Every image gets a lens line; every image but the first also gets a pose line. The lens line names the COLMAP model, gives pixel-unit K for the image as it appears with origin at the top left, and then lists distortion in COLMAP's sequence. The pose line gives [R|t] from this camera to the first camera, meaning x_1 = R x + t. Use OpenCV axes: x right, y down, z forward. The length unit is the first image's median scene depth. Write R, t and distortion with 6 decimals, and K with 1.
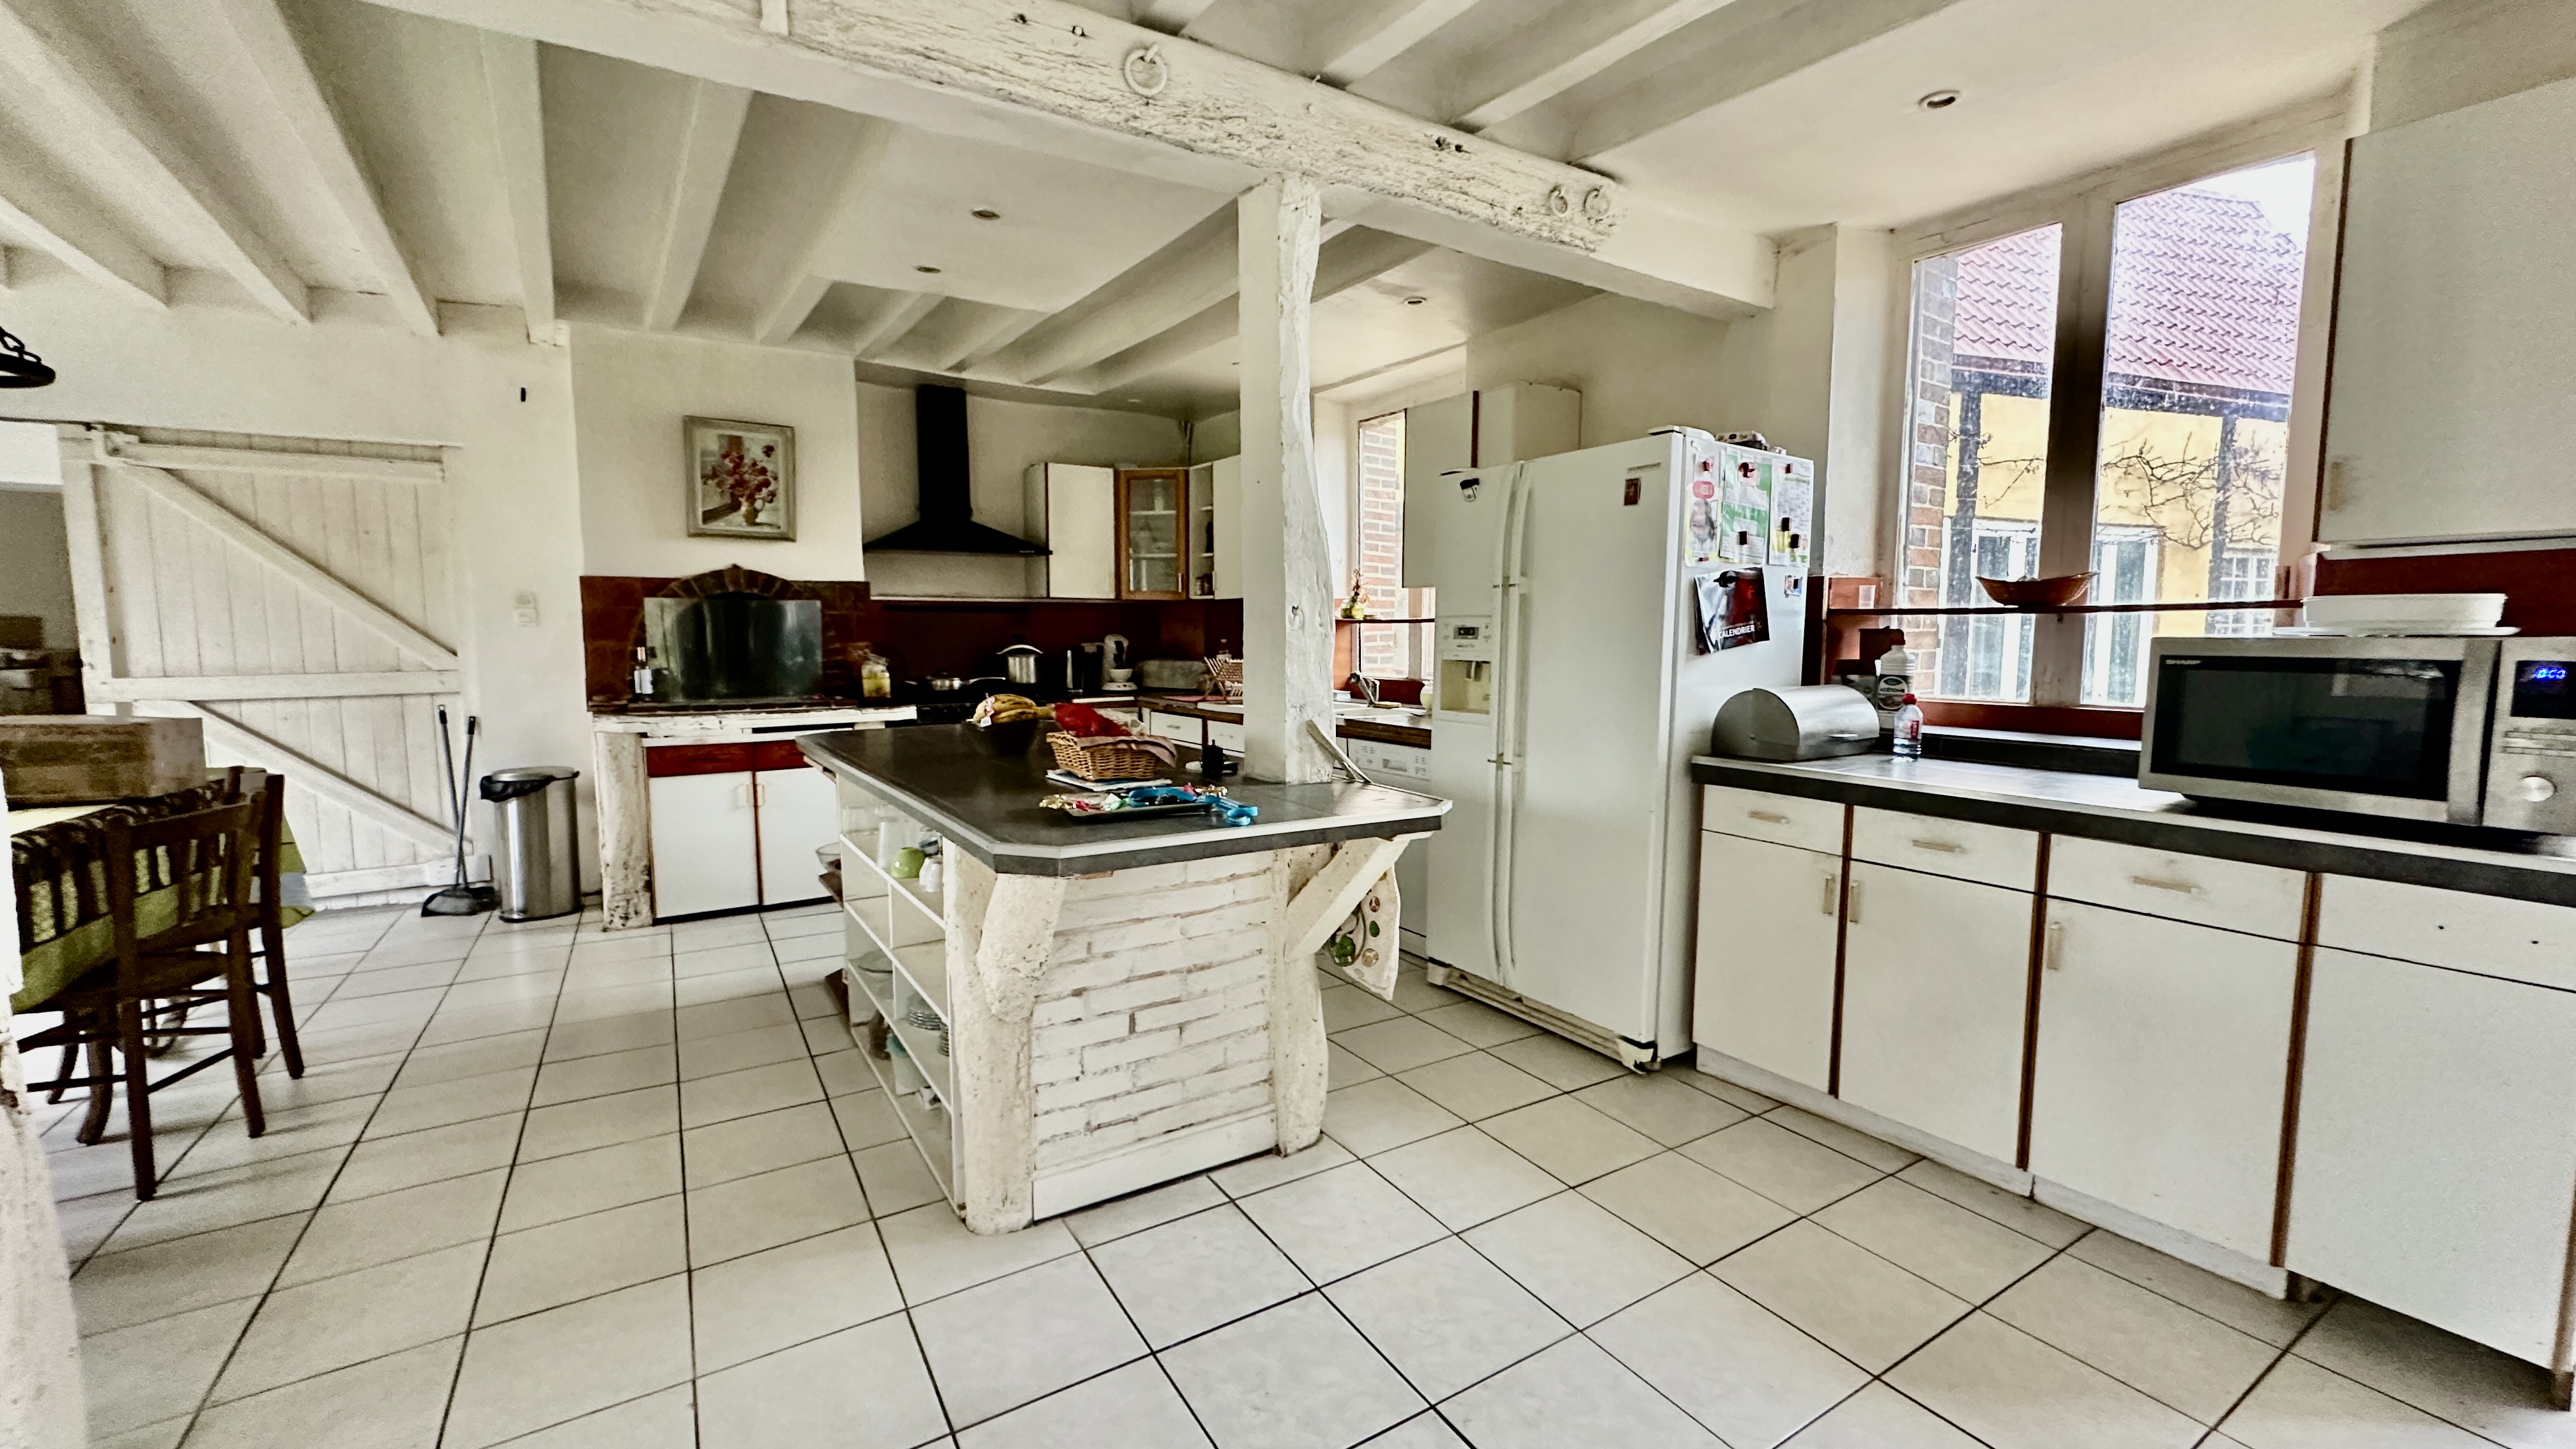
lens RADIAL K [[1029.8, 0, 1288.1], [0, 1029.8, 721.2], [0, 0, 1]] dist [0.001073, 0.000166]
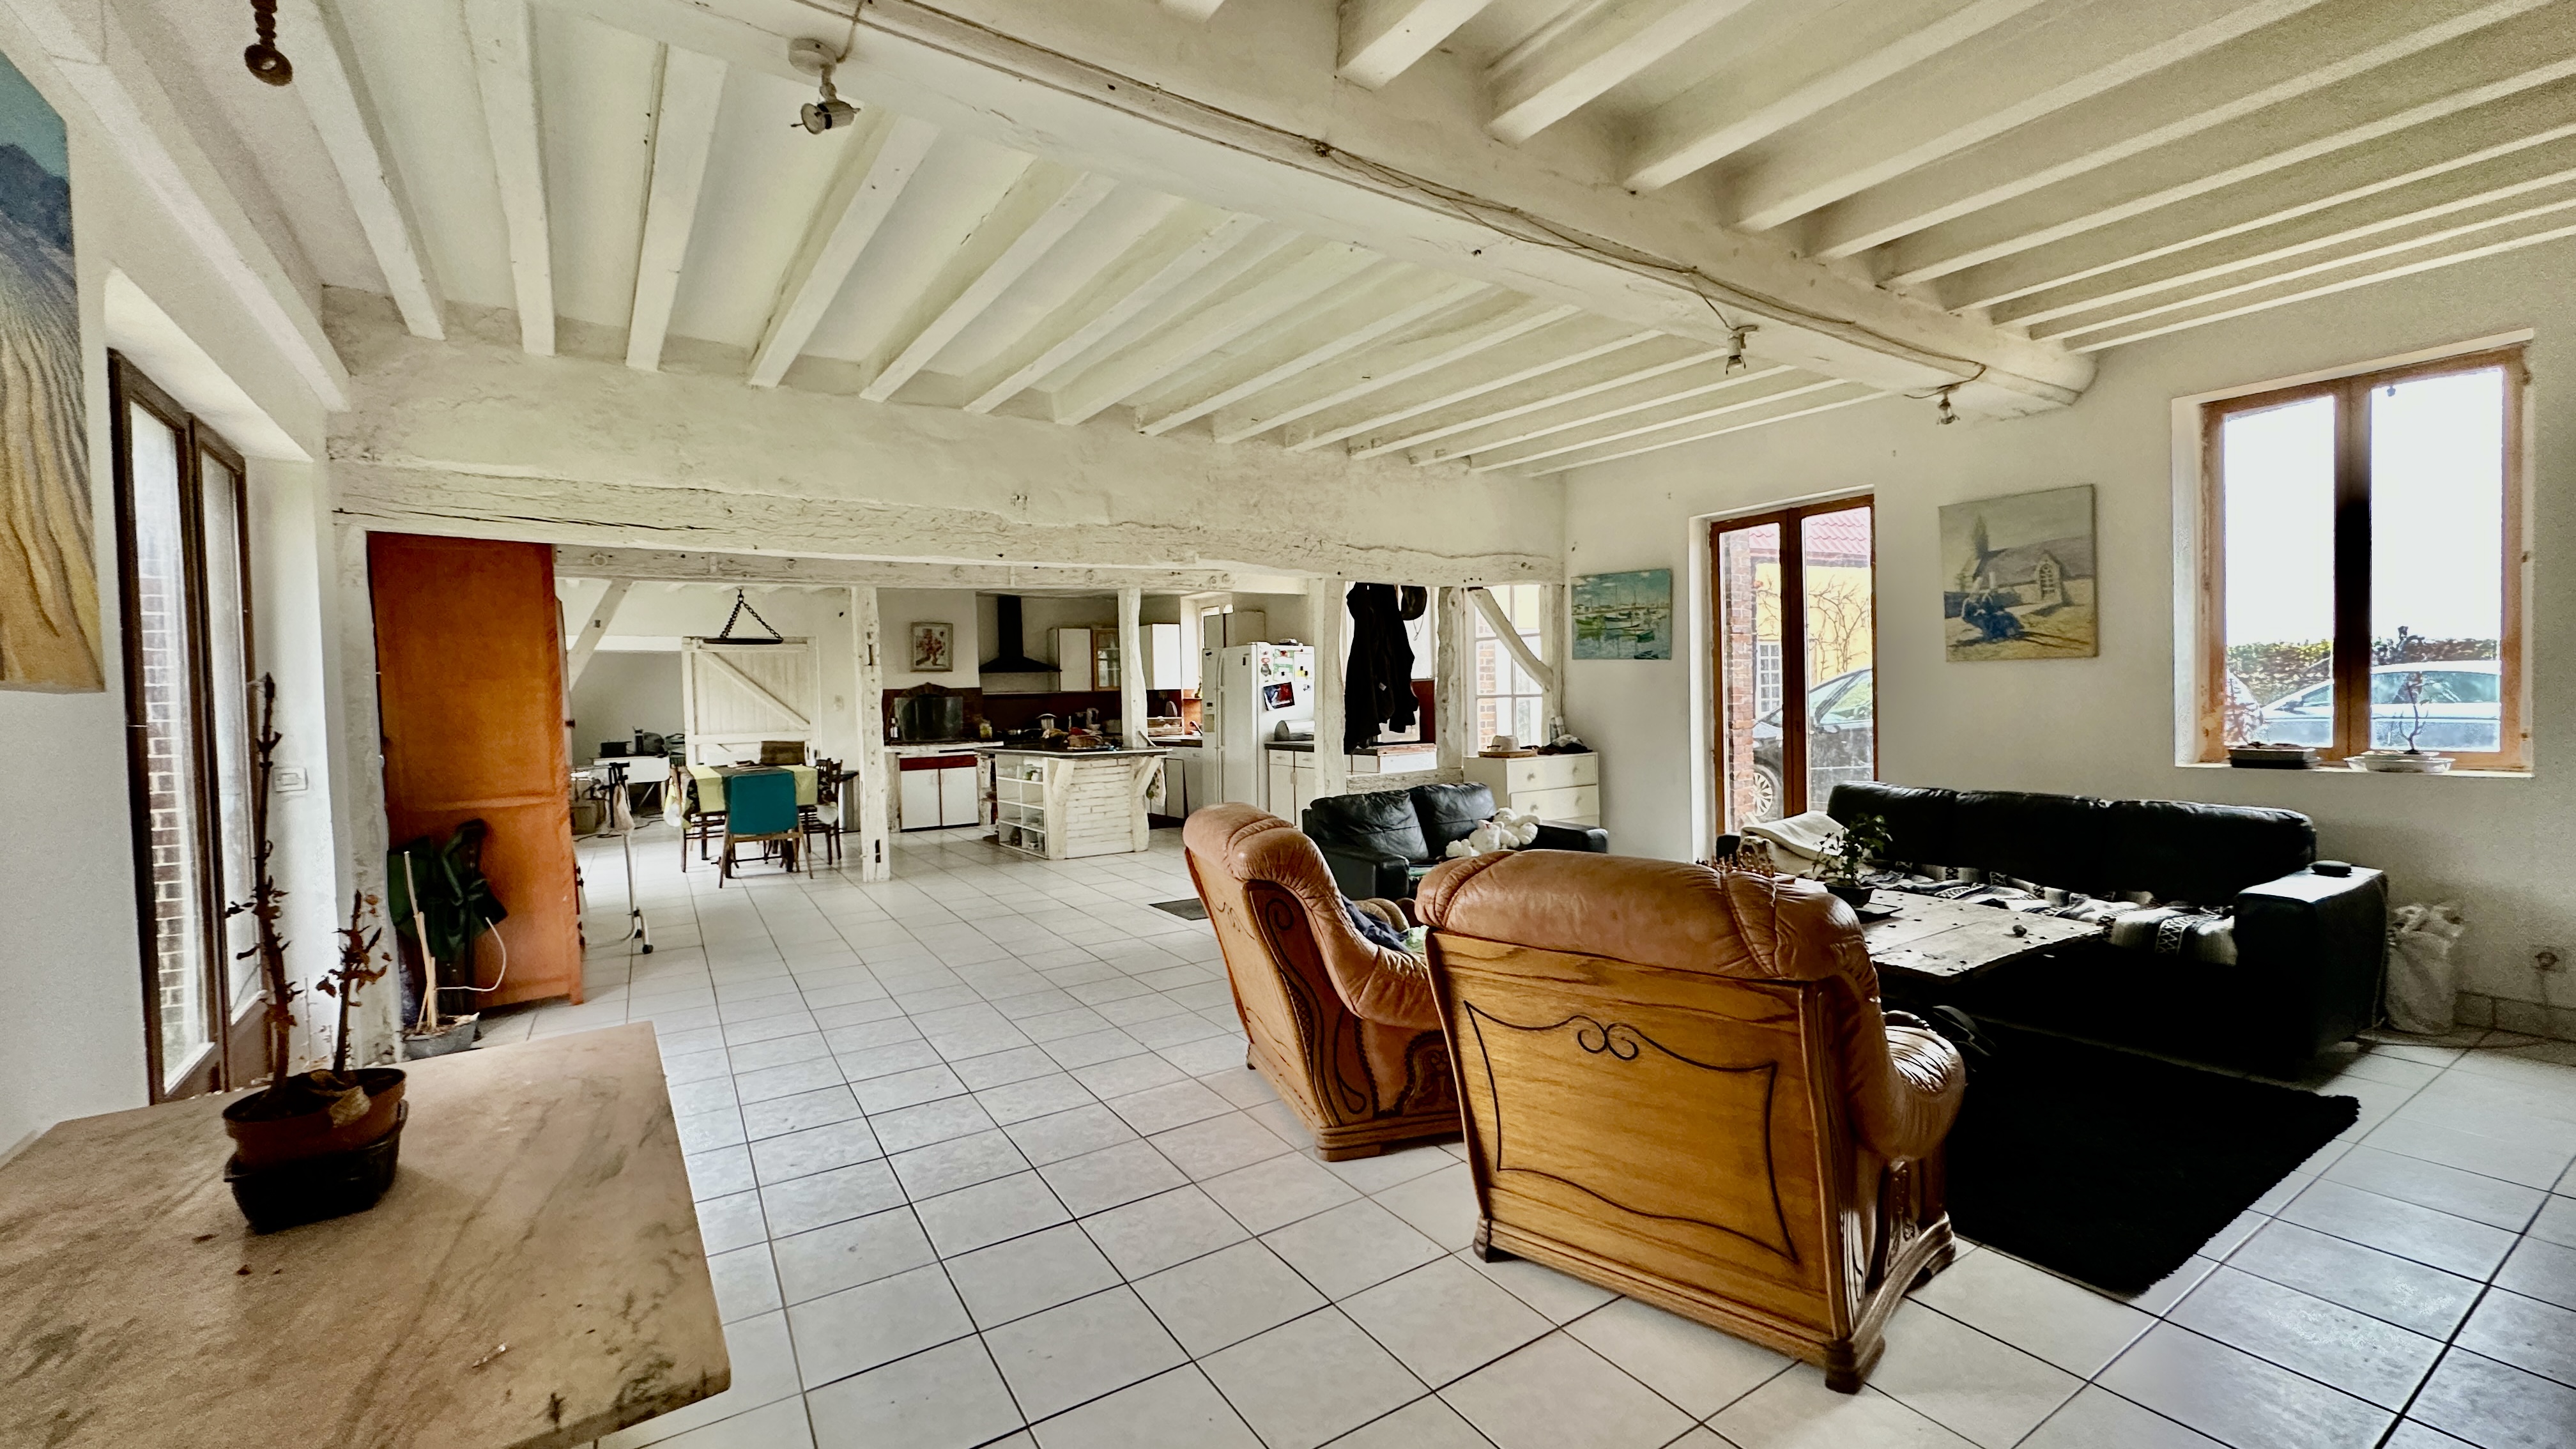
lens RADIAL K [[1029.8, 0, 1286.9], [0, 1029.8, 724.1], [0, 0, 1]] dist [0.001073, 0.000166]
pose [[0.999665, -0.024682, 0.007804, 0.269805], [0.025132, 0.997636, -0.063956, 0.118051], [-0.006207, 0.064131, 0.997922, -1.389354]]
